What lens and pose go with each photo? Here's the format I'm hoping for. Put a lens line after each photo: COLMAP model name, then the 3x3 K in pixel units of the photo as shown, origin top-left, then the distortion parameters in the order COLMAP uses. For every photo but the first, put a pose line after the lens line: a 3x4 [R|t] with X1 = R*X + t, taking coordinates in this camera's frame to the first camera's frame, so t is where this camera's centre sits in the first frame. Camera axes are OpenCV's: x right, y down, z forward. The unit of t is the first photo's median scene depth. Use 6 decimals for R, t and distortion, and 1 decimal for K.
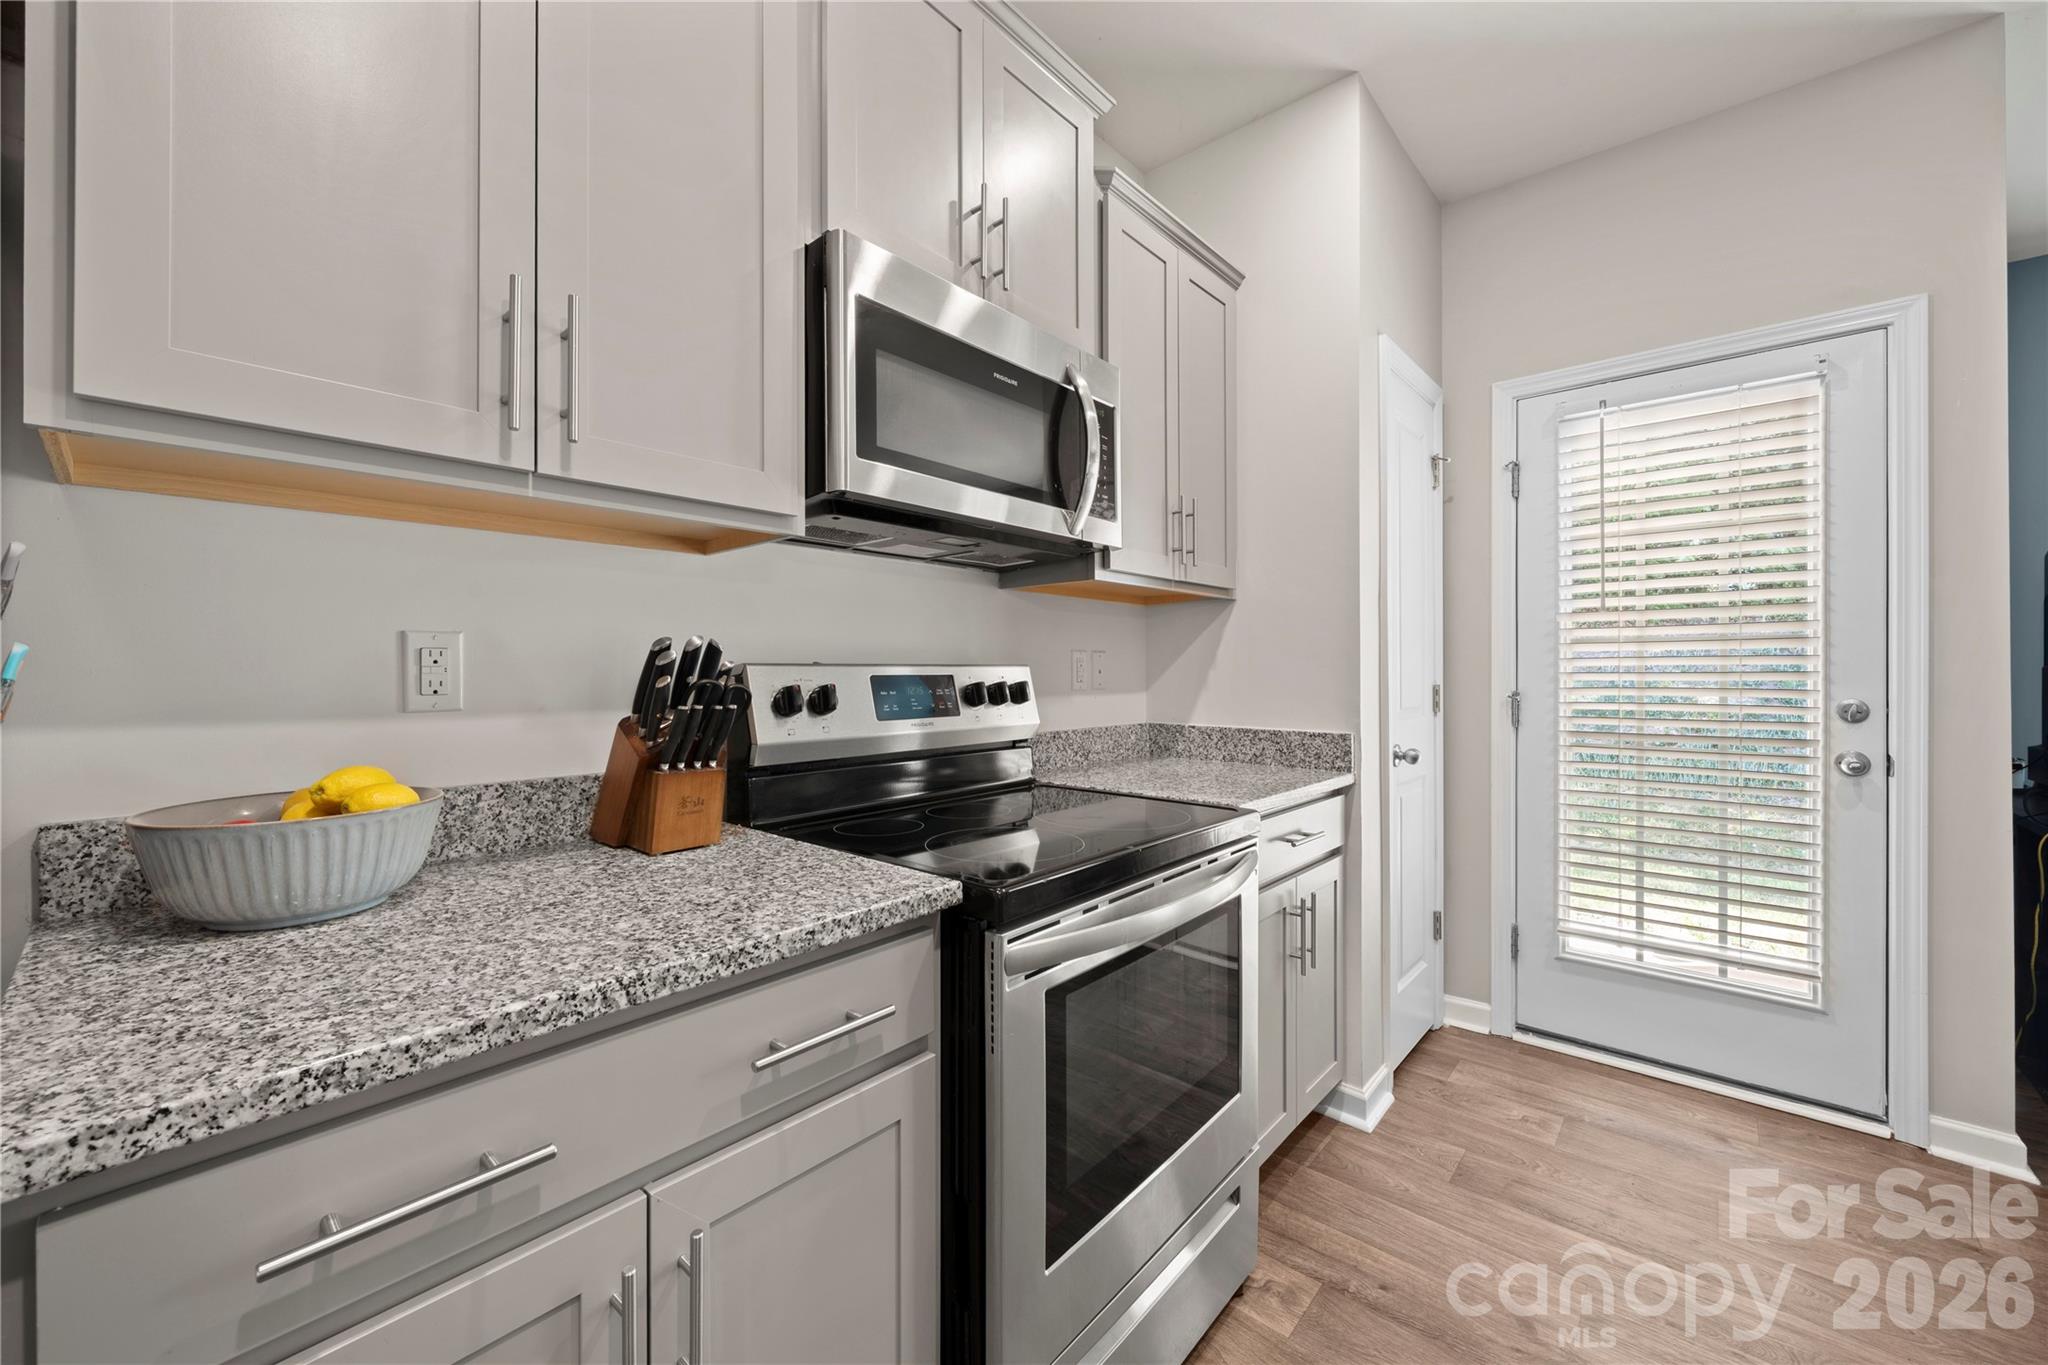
lens RADIAL K [[787.2, 0, 1017.4], [0, 787.2, 668.3], [0, 0, 1]] dist [-0.006251, 0.000447]
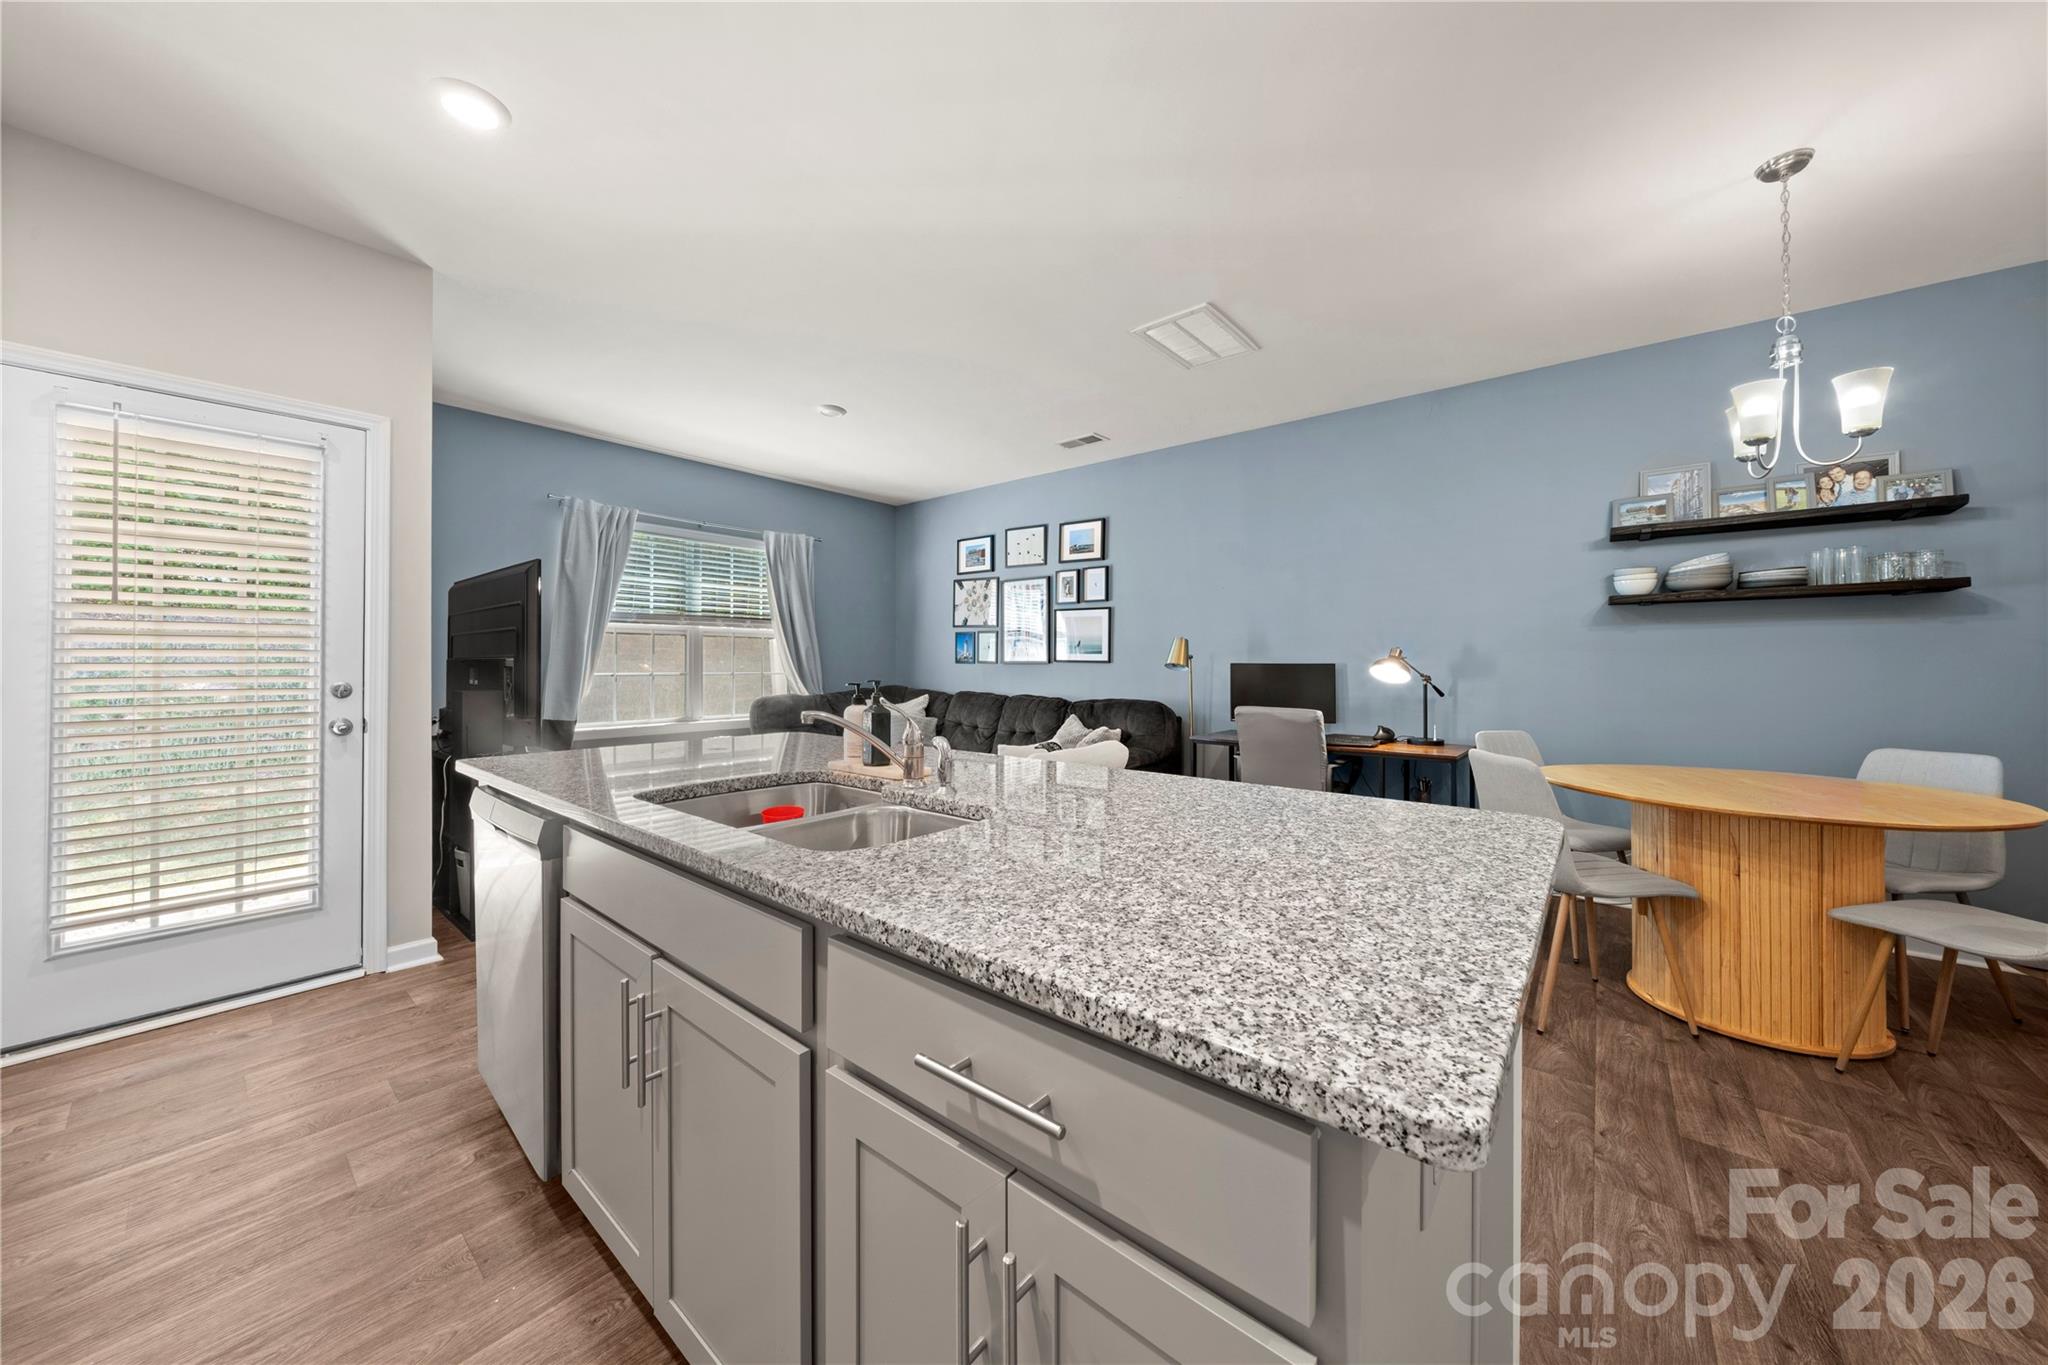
lens RADIAL K [[701.2, 0, 1015.8], [0, 701.2, 661.6], [0, 0, 1]] dist [-0.001978, -0.000156]
pose [[-0.030000, 0.001289, 0.999549, -0.294320], [-0.007188, 0.999973, -0.001505, -0.005091], [-0.999524, -0.007230, -0.029990, -0.230789]]
